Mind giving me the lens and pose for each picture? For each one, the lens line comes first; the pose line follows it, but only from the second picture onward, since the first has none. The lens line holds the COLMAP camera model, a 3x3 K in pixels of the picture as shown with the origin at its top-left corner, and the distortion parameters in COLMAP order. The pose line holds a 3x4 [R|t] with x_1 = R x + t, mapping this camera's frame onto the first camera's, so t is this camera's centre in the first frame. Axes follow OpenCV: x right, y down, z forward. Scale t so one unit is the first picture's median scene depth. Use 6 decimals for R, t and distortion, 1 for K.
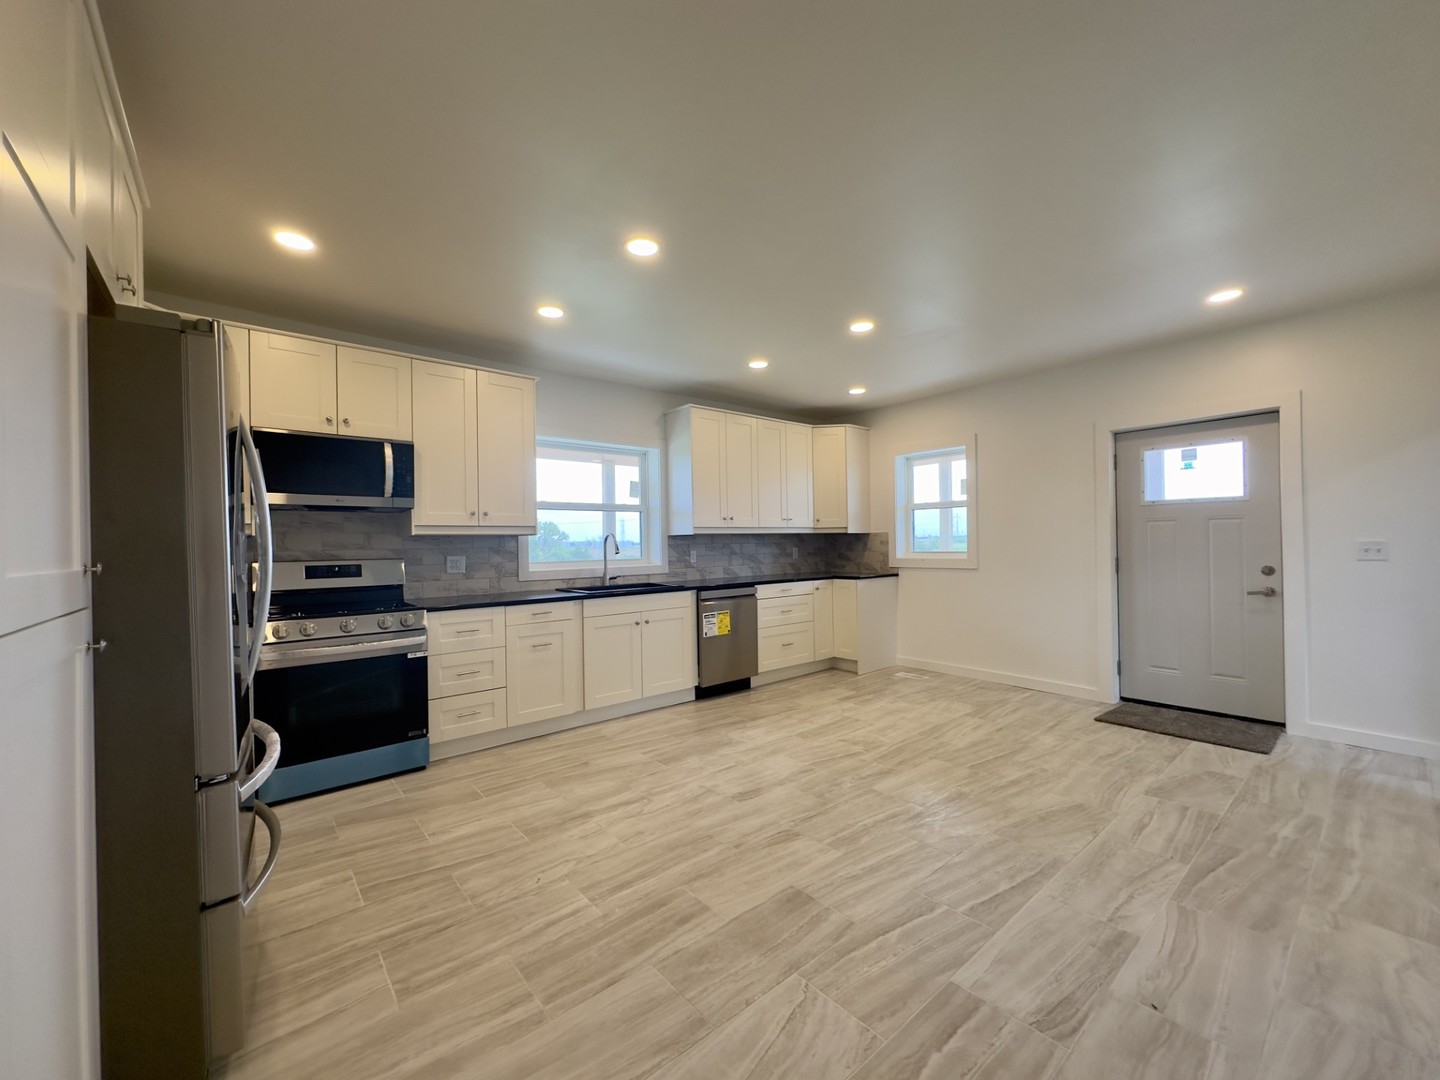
lens RADIAL K [[574.5, 0, 719.3], [0, 574.5, 541.9], [0, 0, 1]] dist [-0.002843, 0.000252]
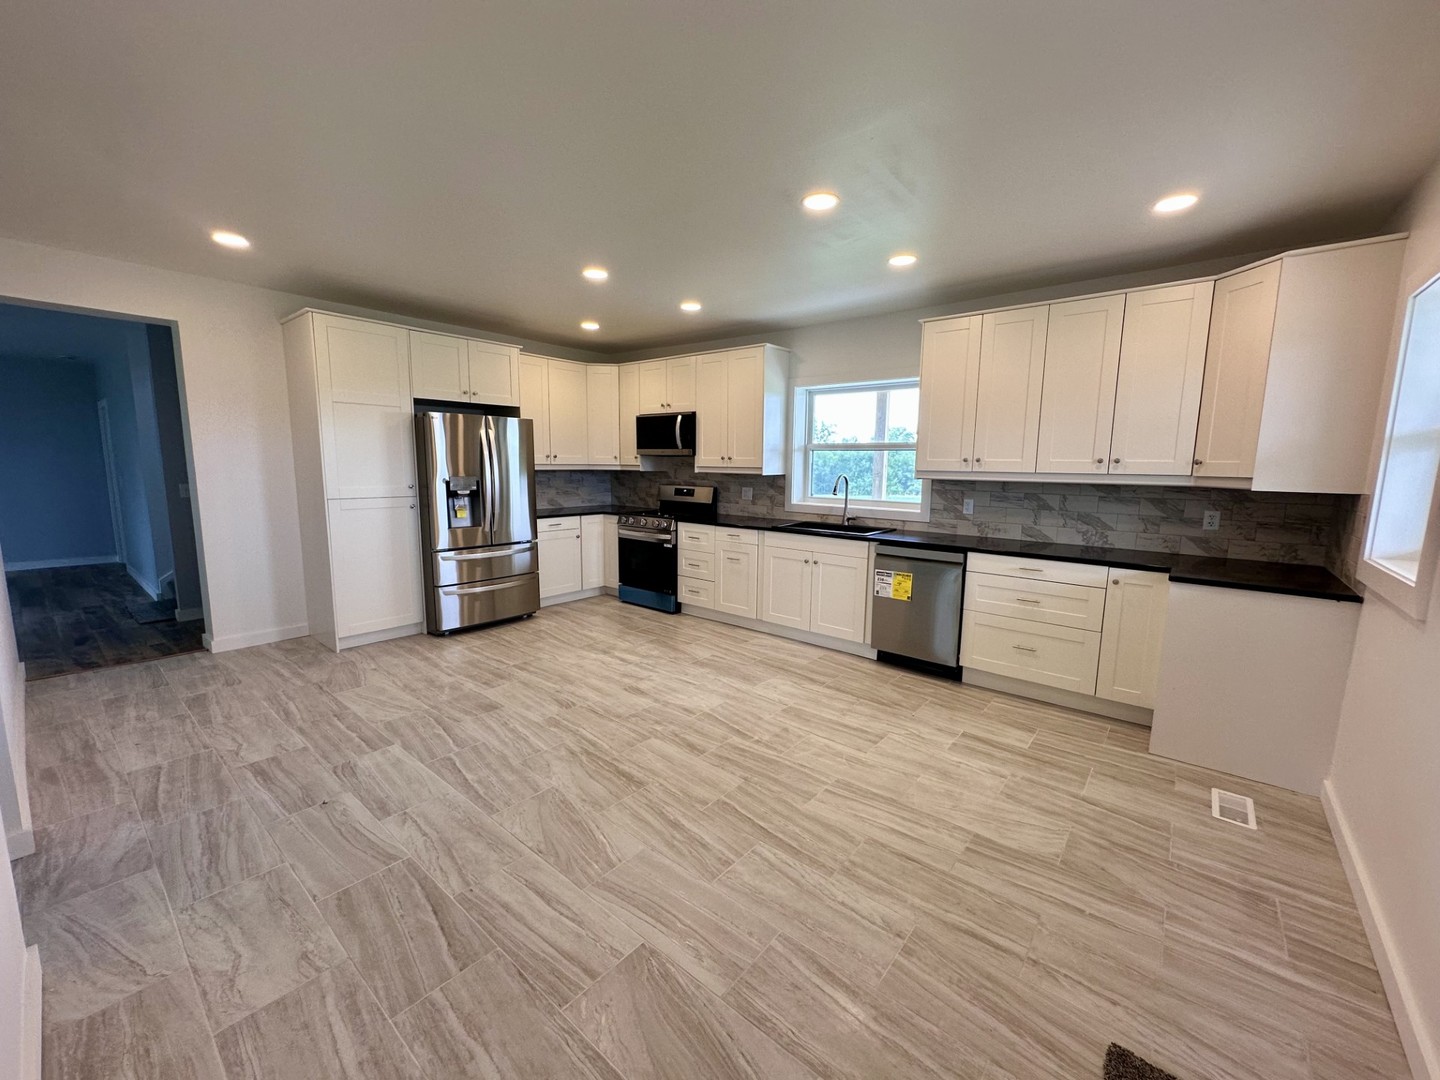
lens RADIAL K [[574.5, 0, 719.4], [0, 574.5, 544.0], [0, 0, 1]] dist [-0.002843, 0.000252]
pose [[0.180124, 0.160299, -0.970495, 1.072942], [-0.011627, 0.986910, 0.160852, -0.075602], [0.983575, -0.017689, 0.179630, 0.810738]]
